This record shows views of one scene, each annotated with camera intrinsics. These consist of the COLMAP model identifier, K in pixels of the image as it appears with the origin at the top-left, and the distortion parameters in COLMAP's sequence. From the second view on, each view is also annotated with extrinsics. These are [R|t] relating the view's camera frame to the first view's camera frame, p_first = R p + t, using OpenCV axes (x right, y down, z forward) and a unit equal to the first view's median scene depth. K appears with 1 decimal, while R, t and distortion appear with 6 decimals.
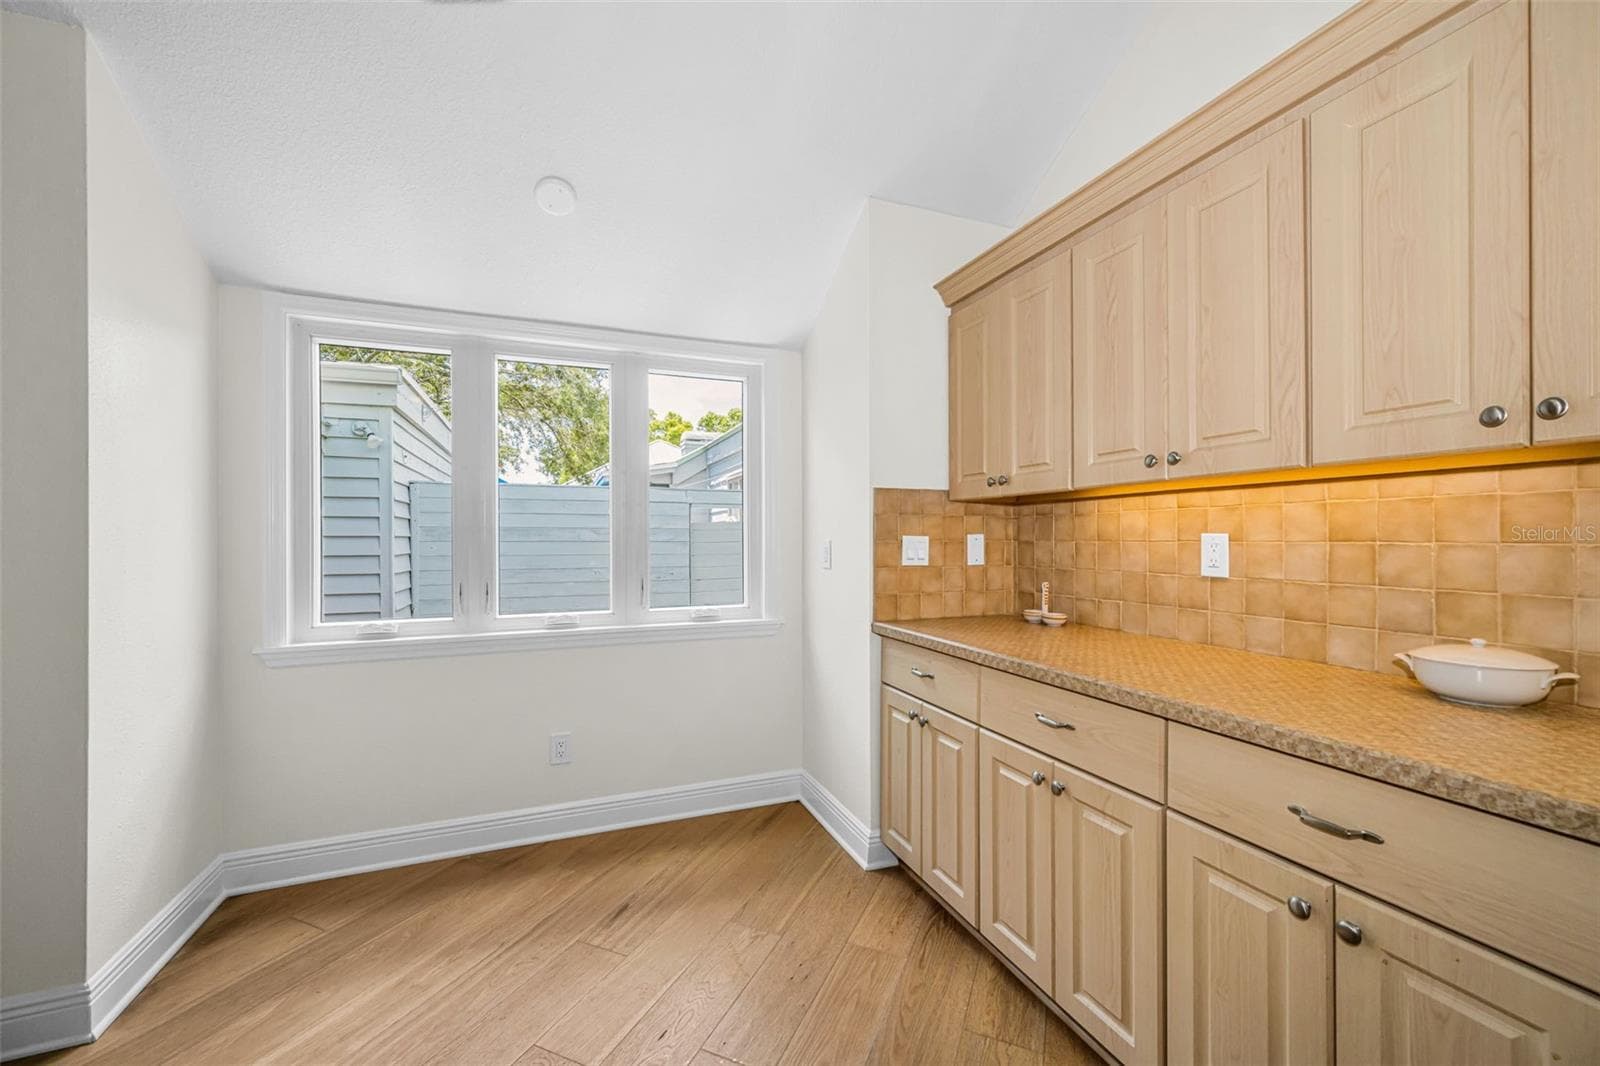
lens RADIAL K [[626.1, 0, 800.0], [0, 626.1, 533.0], [0, 0, 1]] dist [0.000922, -0.000069]
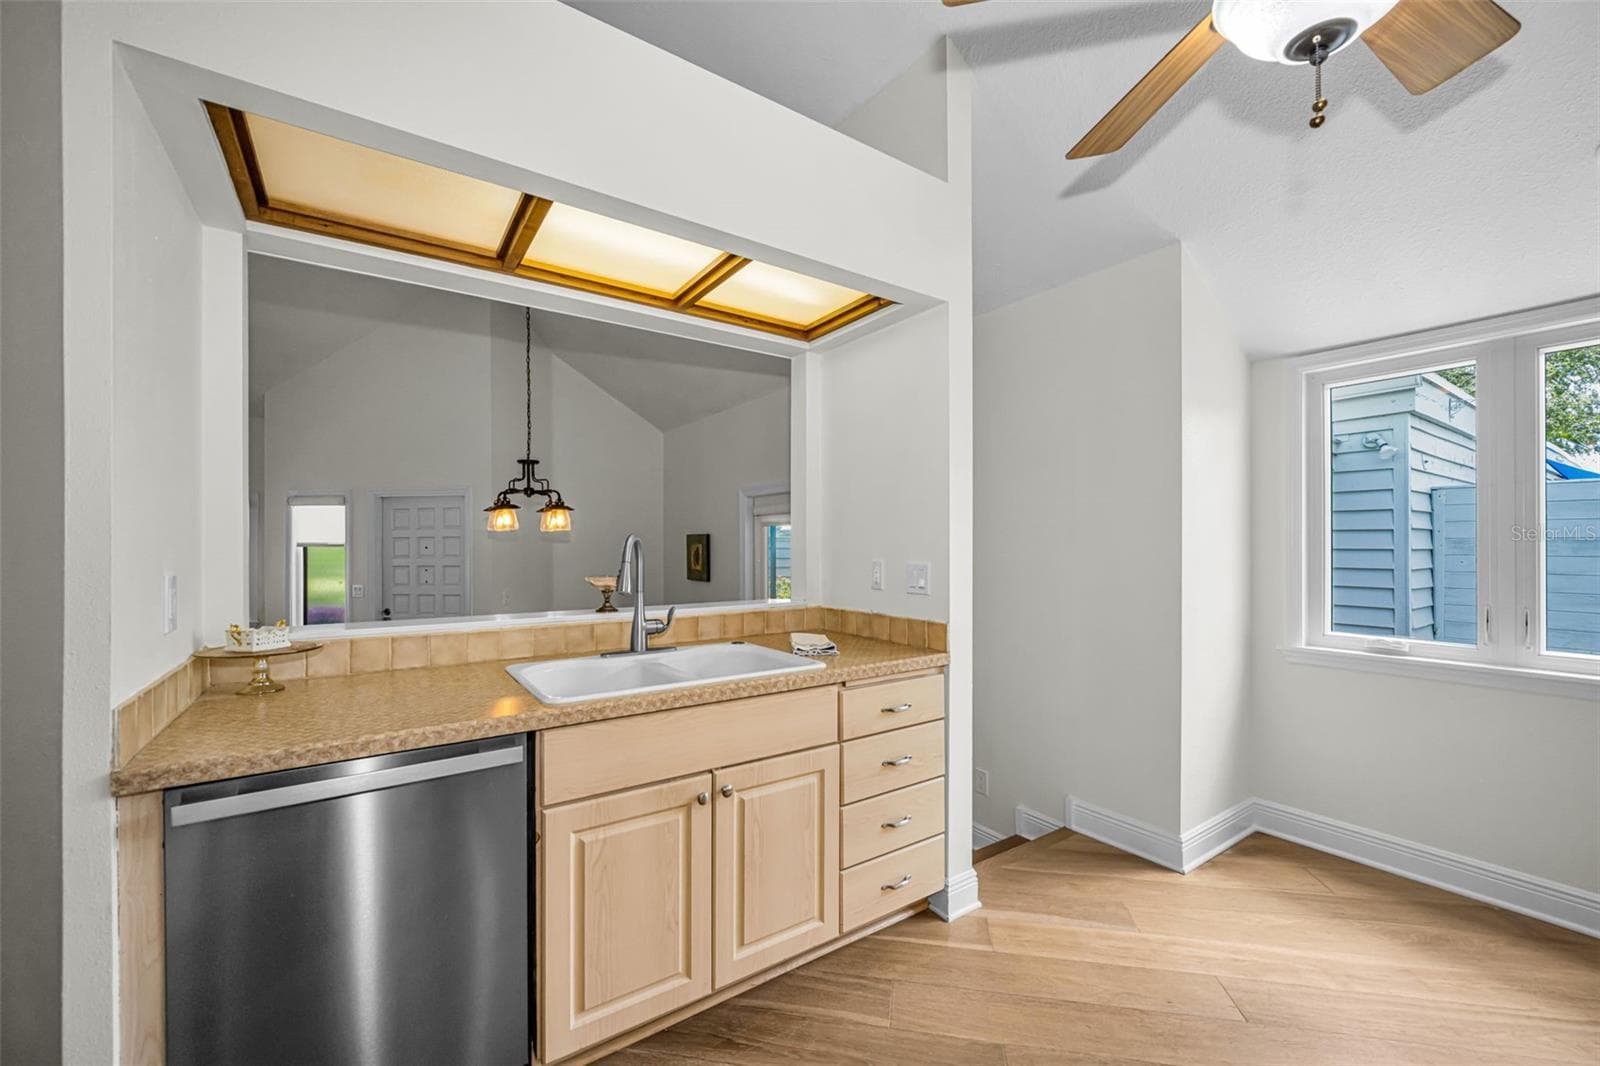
lens RADIAL K [[641.0, 0, 804.2], [0, 641.0, 548.2], [0, 0, 1]] dist [-0.001954, -0.000264]
pose [[0.227338, 0.009898, -0.973766, 0.081459], [0.007603, 0.999900, 0.011938, -0.016139], [0.973786, -0.010117, 0.227240, -0.106971]]
